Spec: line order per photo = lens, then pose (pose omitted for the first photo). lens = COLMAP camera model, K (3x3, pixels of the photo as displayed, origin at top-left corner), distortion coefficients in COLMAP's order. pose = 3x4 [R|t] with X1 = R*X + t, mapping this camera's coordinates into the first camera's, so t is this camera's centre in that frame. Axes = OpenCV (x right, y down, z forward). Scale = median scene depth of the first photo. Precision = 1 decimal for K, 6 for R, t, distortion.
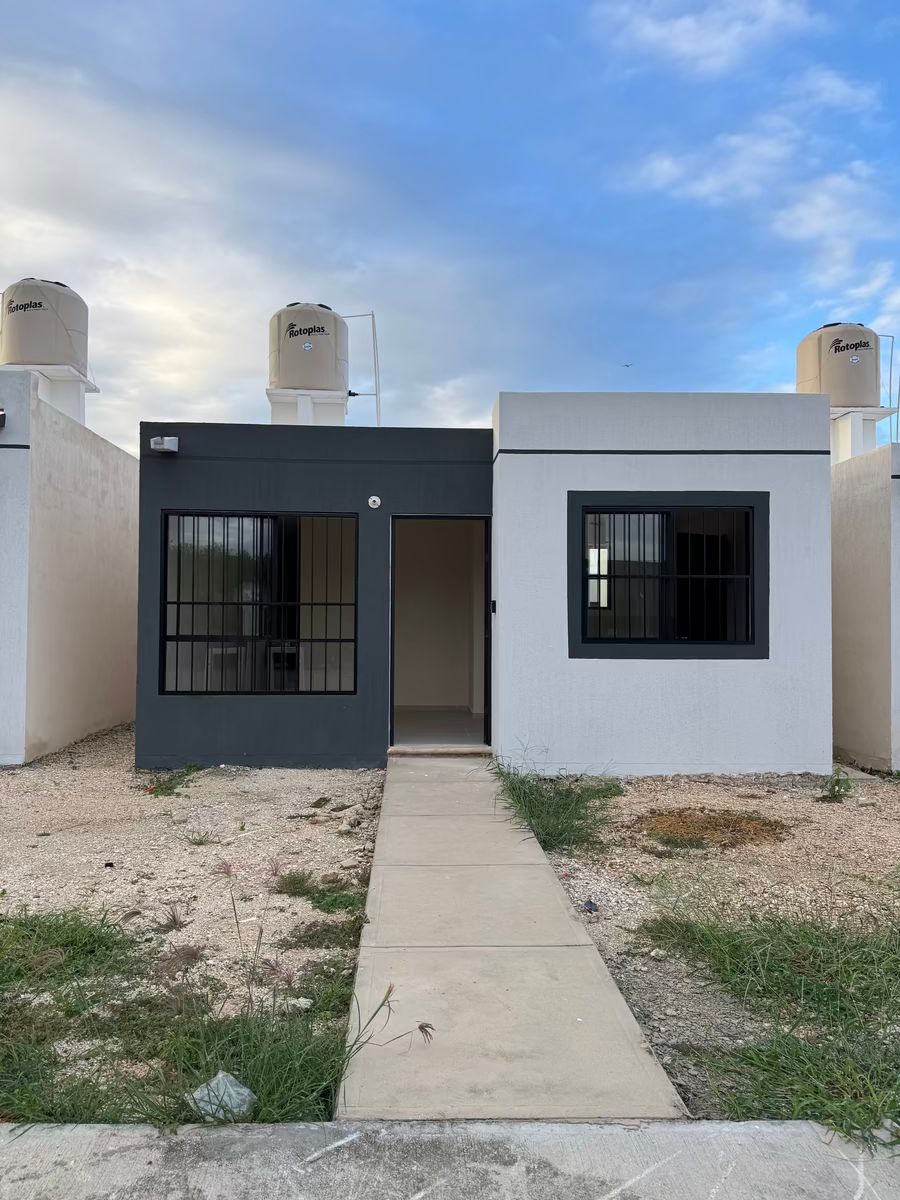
lens RADIAL K [[845.0, 0, 450.0], [0, 845.0, 600.0], [0, 0, 1]] dist [0.011590, 0.001959]
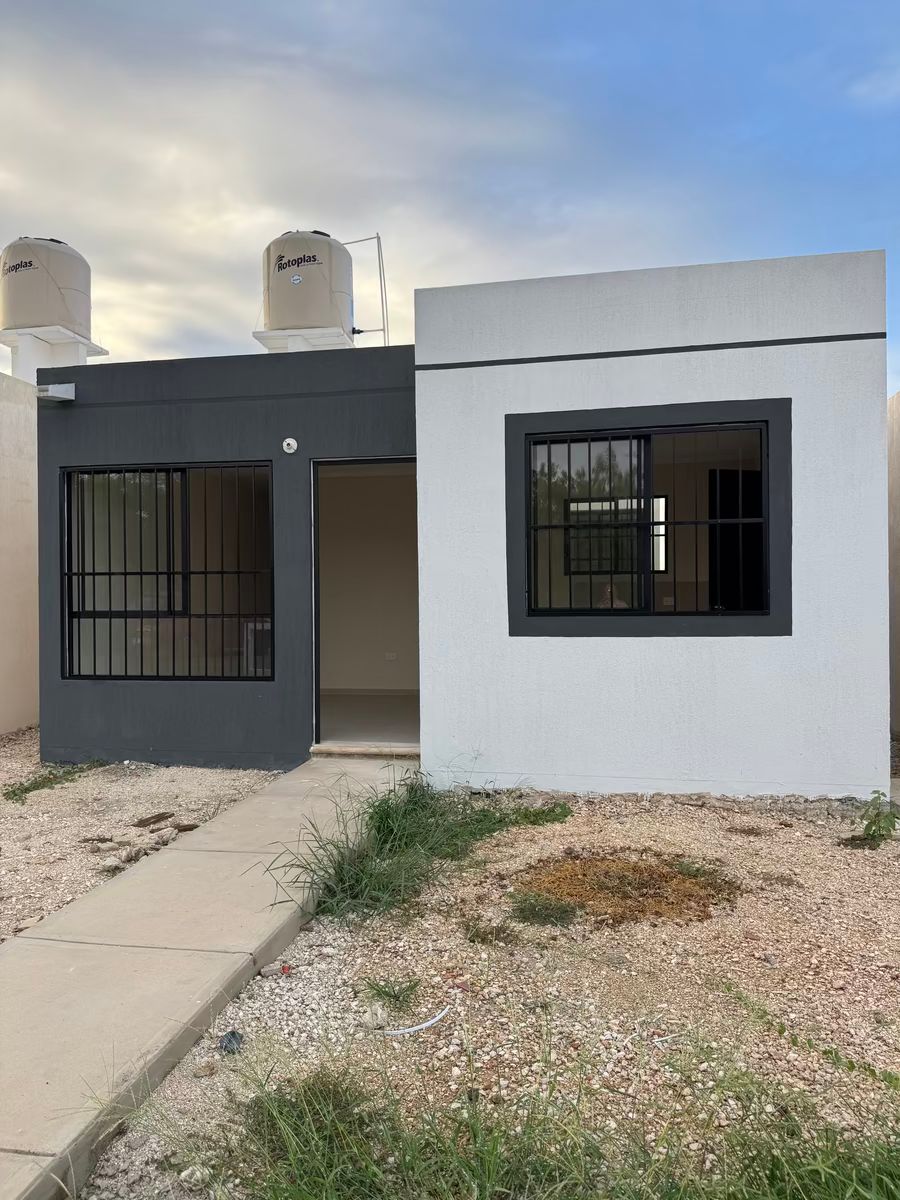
lens RADIAL K [[849.6, 0, 450.0], [0, 849.6, 600.0], [0, 0, 1]] dist [0.000959, -0.000673]
pose [[0.973659, -0.014046, -0.227577, 0.254769], [0.021178, 0.999357, 0.028926, 0.012957], [0.227024, -0.032983, 0.973330, 0.239653]]
